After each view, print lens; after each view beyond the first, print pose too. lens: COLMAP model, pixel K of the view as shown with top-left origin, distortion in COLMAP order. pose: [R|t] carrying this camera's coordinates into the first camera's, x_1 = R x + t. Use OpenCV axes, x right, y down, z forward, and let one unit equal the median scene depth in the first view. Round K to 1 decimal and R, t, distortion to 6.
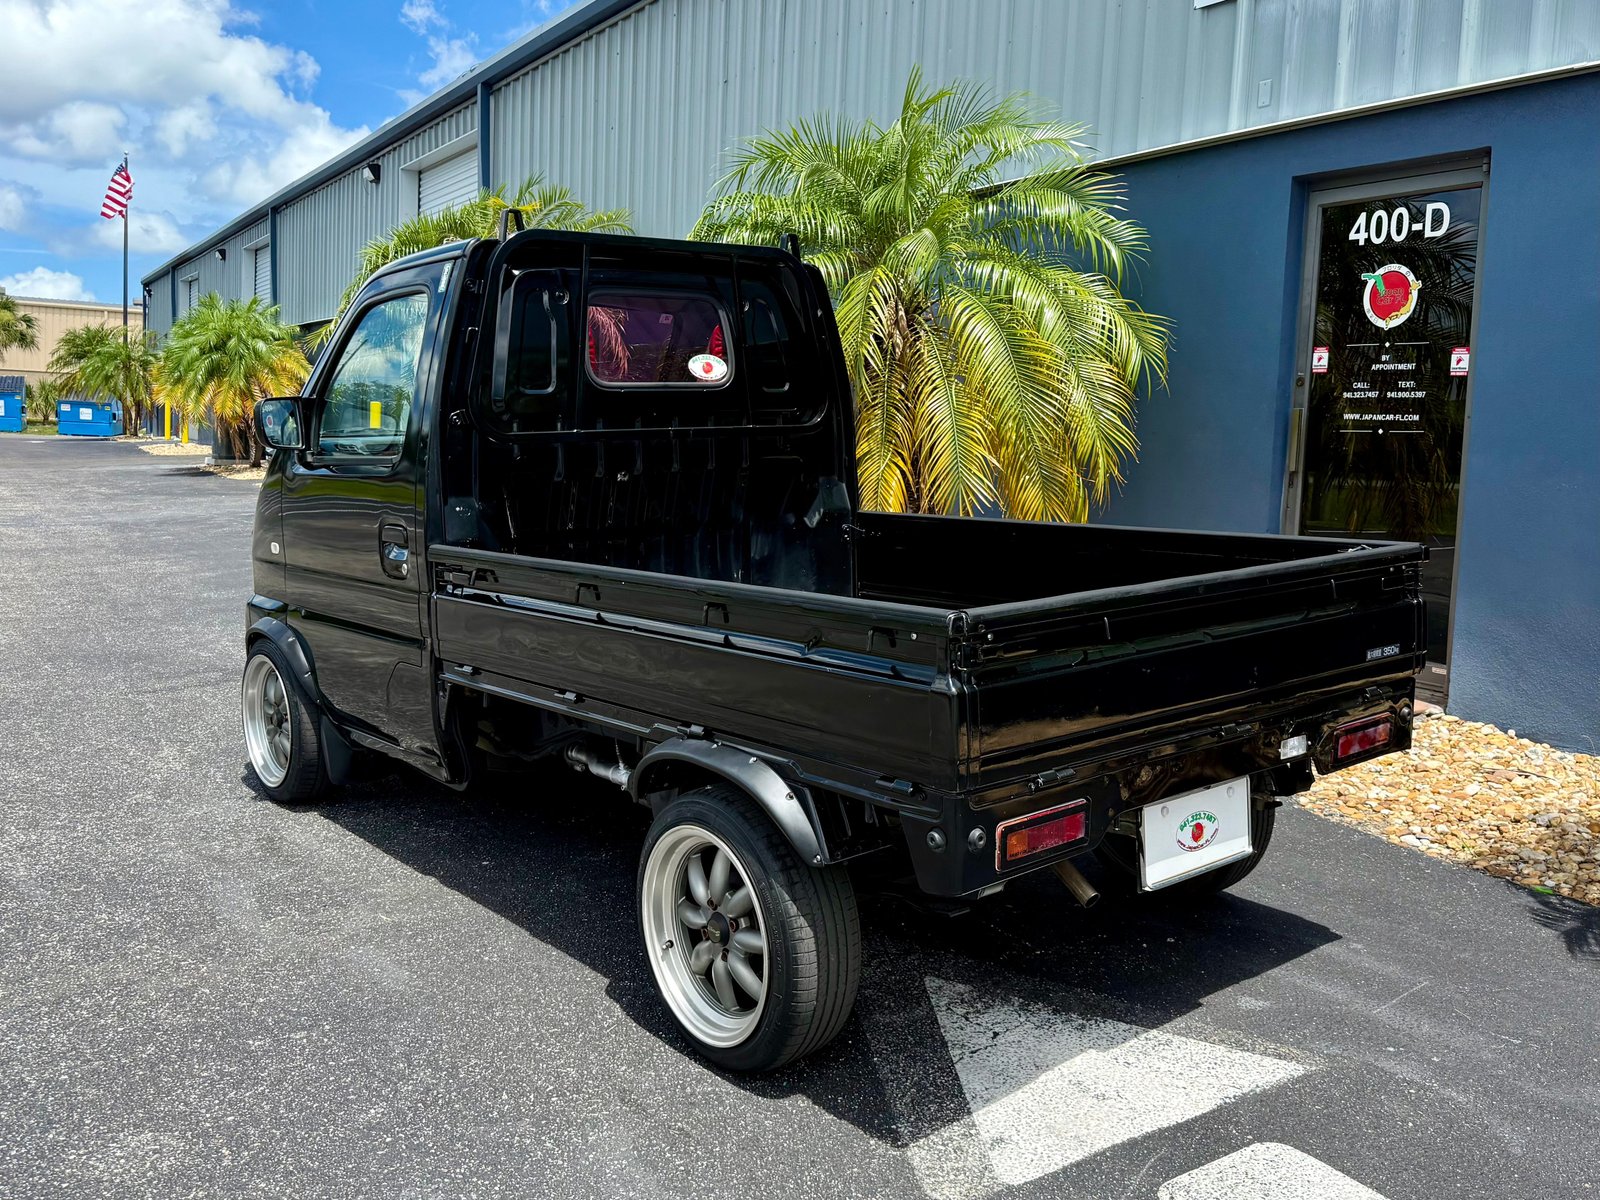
lens RADIAL K [[1435.4, 0, 829.4], [0, 1435.4, 537.6], [0, 0, 1]] dist [0.108233, -0.203289]
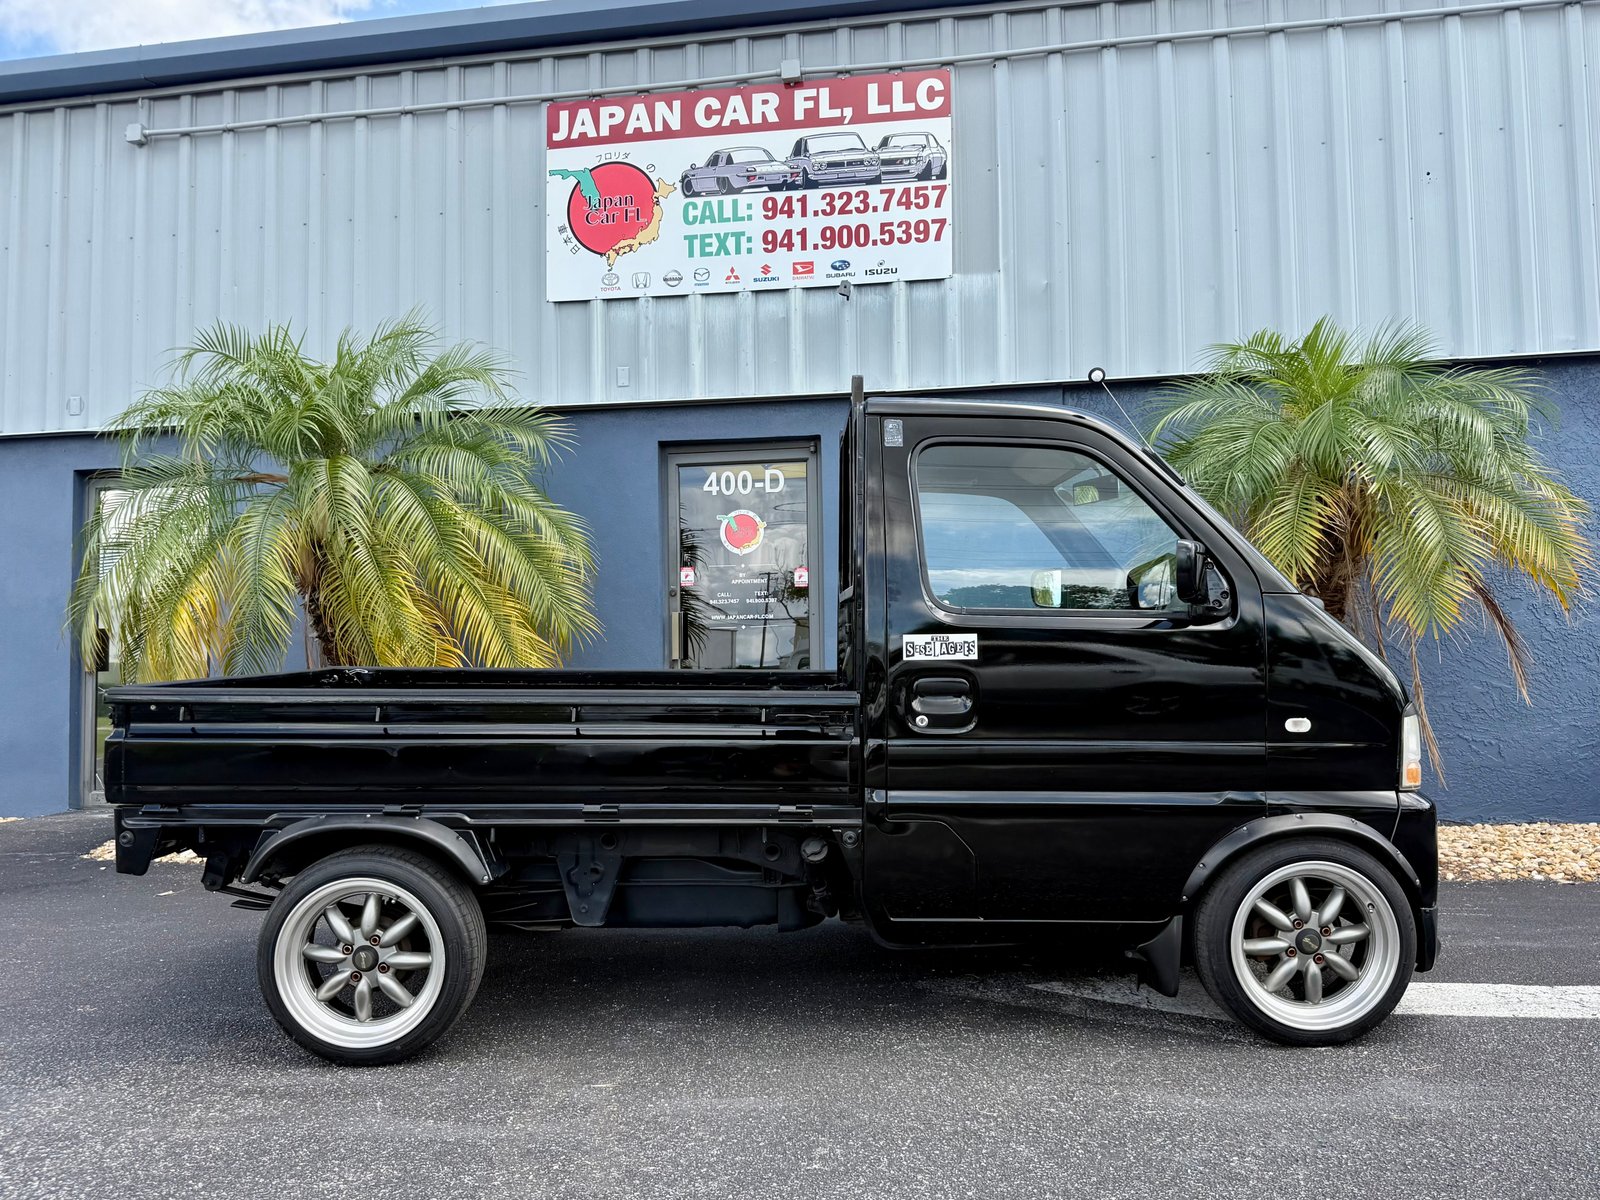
lens RADIAL K [[1238.2, 0, 802.2], [0, 1238.2, 616.5], [0, 0, 1]] dist [0.108058, -0.200404]
pose [[0.647784, 0.002010, 0.761822, -0.536802], [0.097145, 0.991615, -0.085219, 0.025629], [-0.755605, 0.129211, 0.642157, 0.212661]]
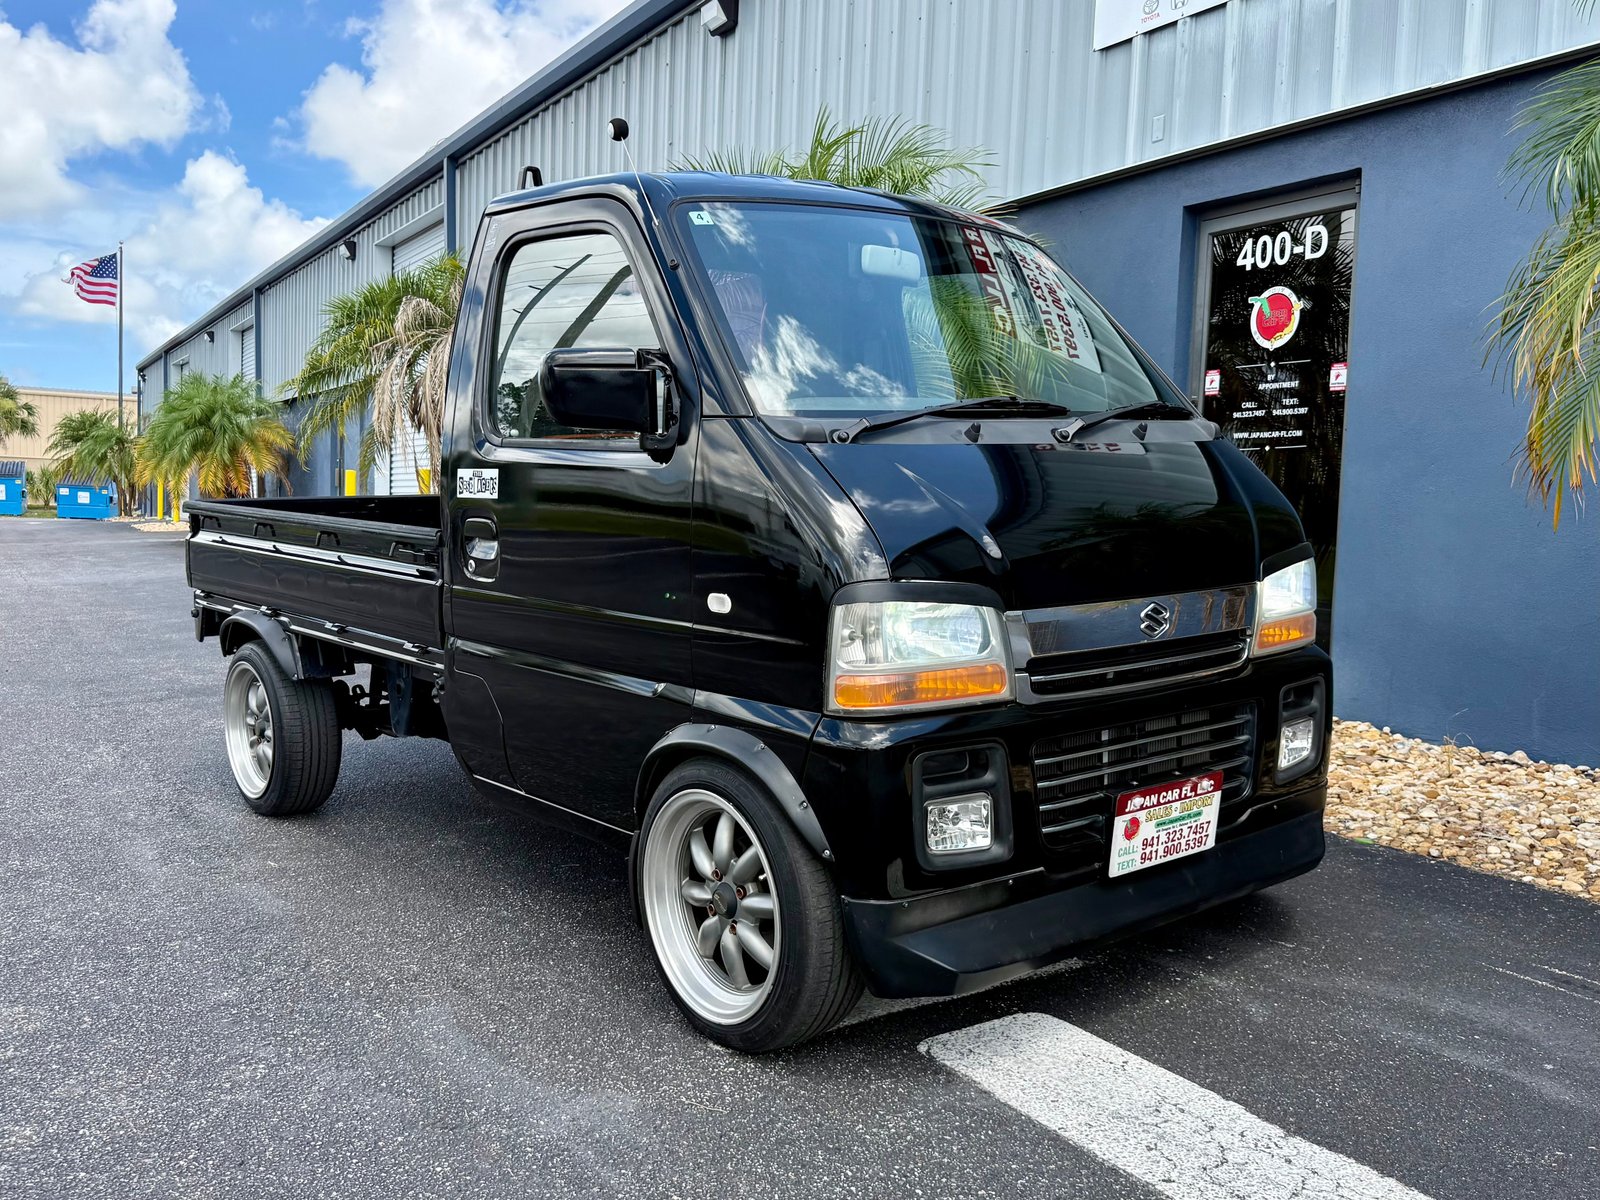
lens RADIAL K [[1426.4, 0, 779.7], [0, 1426.4, 598.7], [0, 0, 1]] dist [0.117227, -0.237725]
pose [[0.999610, -0.006663, -0.027113, 0.064158], [0.006233, 0.999854, -0.015925, 0.053469], [0.027216, 0.015750, 0.999506, -0.041668]]
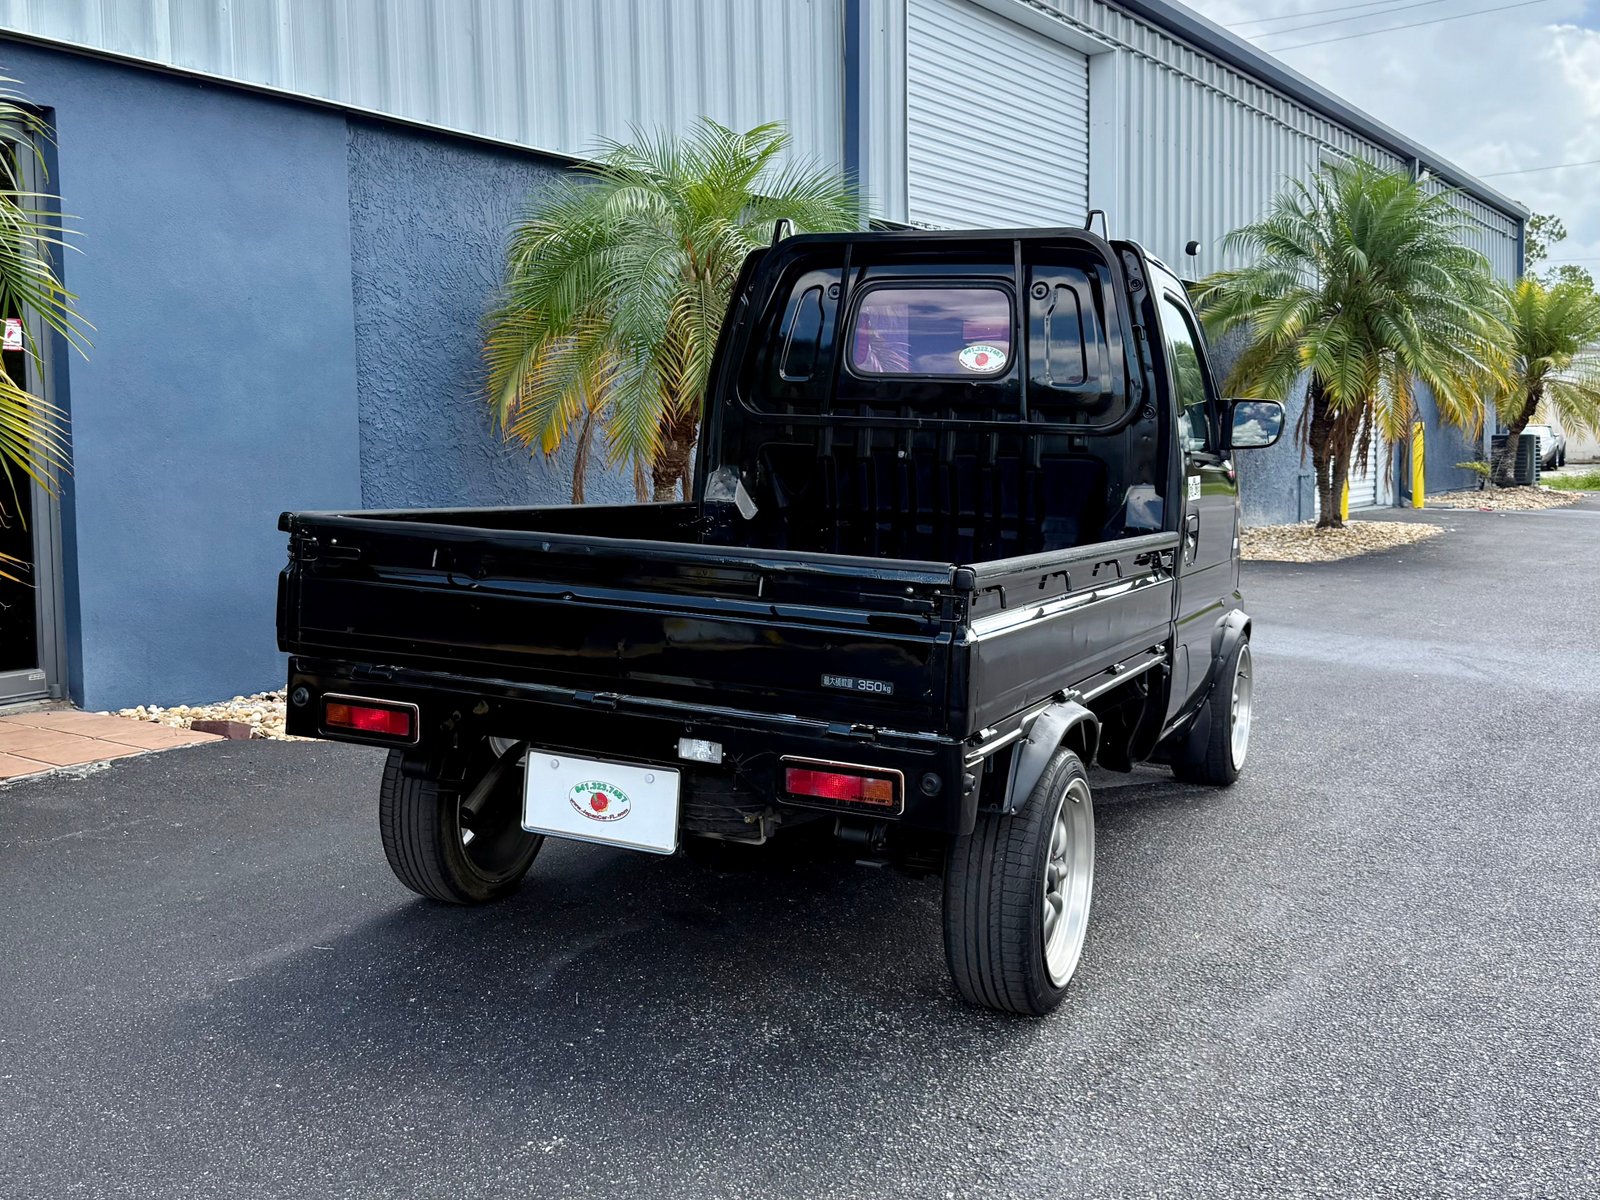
lens RADIAL K [[1604.0, 0, 719.2], [0, 1604.0, 560.3], [0, 0, 1]] dist [0.138179, -0.329858]
pose [[-0.401972, -0.088051, 0.911408, -0.704034], [0.075295, 0.988816, 0.128738, -0.082724], [-0.912551, 0.120374, -0.390847, 1.053456]]
